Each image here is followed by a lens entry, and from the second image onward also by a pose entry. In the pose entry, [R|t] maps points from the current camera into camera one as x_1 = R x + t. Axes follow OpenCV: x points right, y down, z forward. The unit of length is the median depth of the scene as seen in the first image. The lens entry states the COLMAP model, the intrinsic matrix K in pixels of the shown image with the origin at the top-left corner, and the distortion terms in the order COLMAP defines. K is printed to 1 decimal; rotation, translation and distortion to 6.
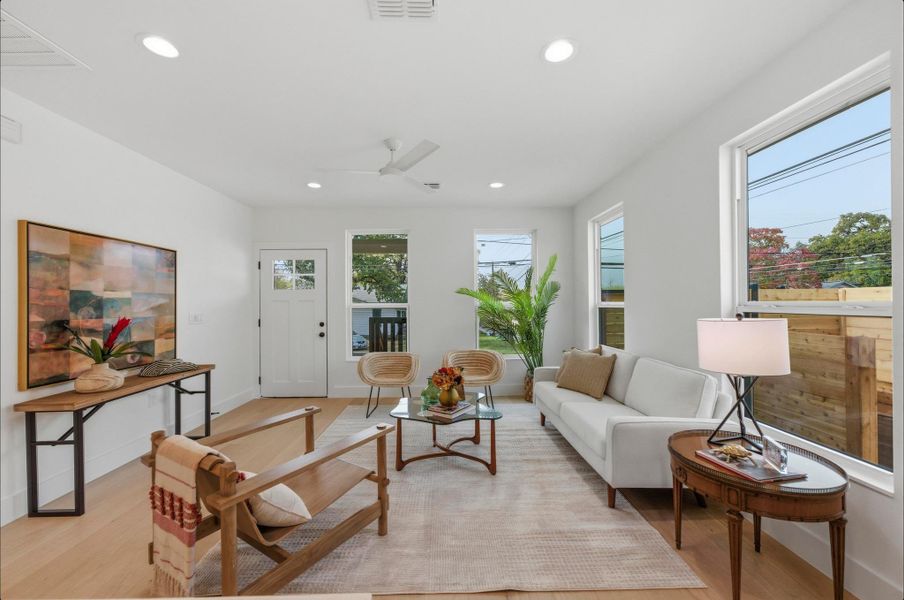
lens RADIAL K [[355.5, 0, 454.0], [0, 355.5, 302.3], [0, 0, 1]] dist [-0.000248, 0.000239]
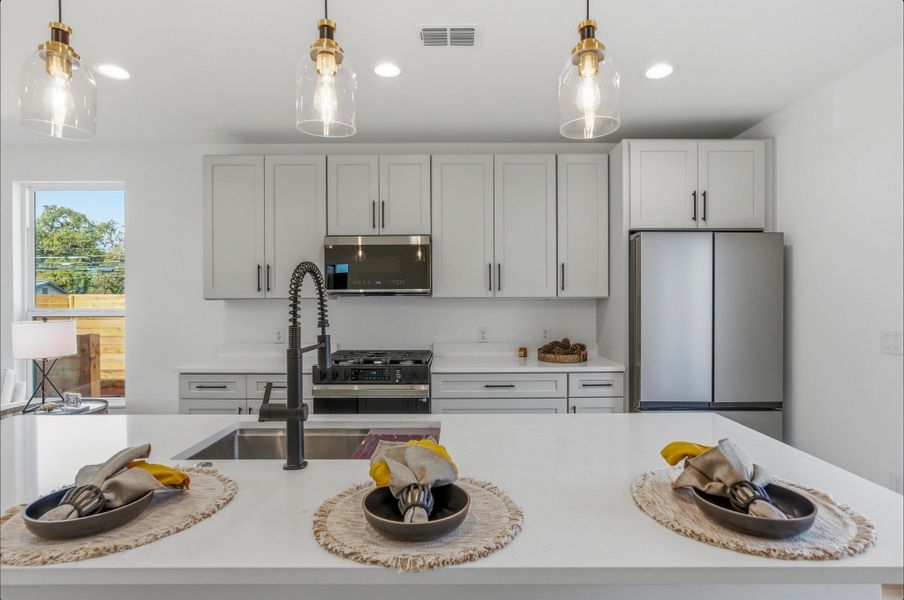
lens RADIAL K [[453.4, 0, 438.0], [0, 453.4, 303.8], [0, 0, 1]] dist [-0.003501, -0.000344]
pose [[0.028340, 0.000799, 0.999598, -0.419026], [0.003149, 0.999995, -0.000889, -0.006174], [-0.999593, 0.003173, 0.028338, -0.277111]]
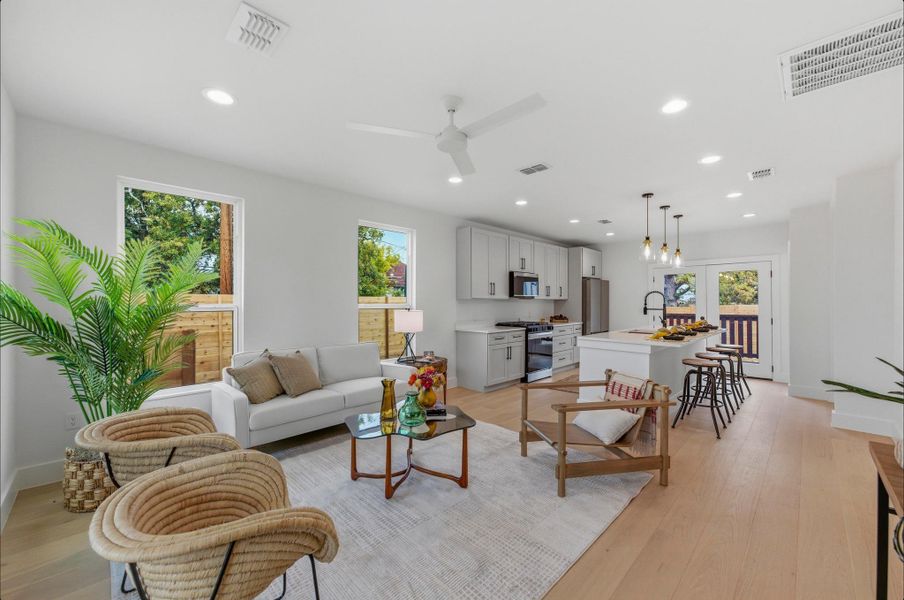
lens RADIAL K [[355.5, 0, 454.0], [0, 355.5, 302.3], [0, 0, 1]] dist [-0.000248, 0.000239]
pose [[-0.684470, 0.003167, 0.729034, -0.508859], [0.003129, 0.999994, -0.001406, -0.002388], [-0.729034, 0.001319, -0.684476, 1.026914]]
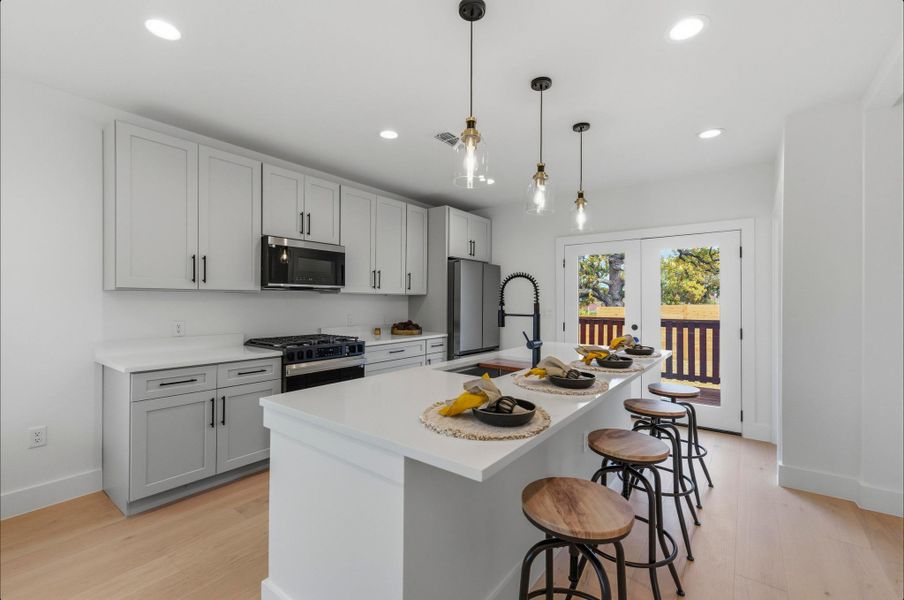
lens RADIAL K [[393.2, 0, 447.5], [0, 393.2, 302.0], [0, 0, 1]] dist [-0.001506, -0.000192]
pose [[-0.771671, -0.004250, 0.636008, -0.397125], [-0.003006, 0.999991, 0.003035, 0.000386], [-0.636015, 0.000431, -0.771677, 0.282312]]
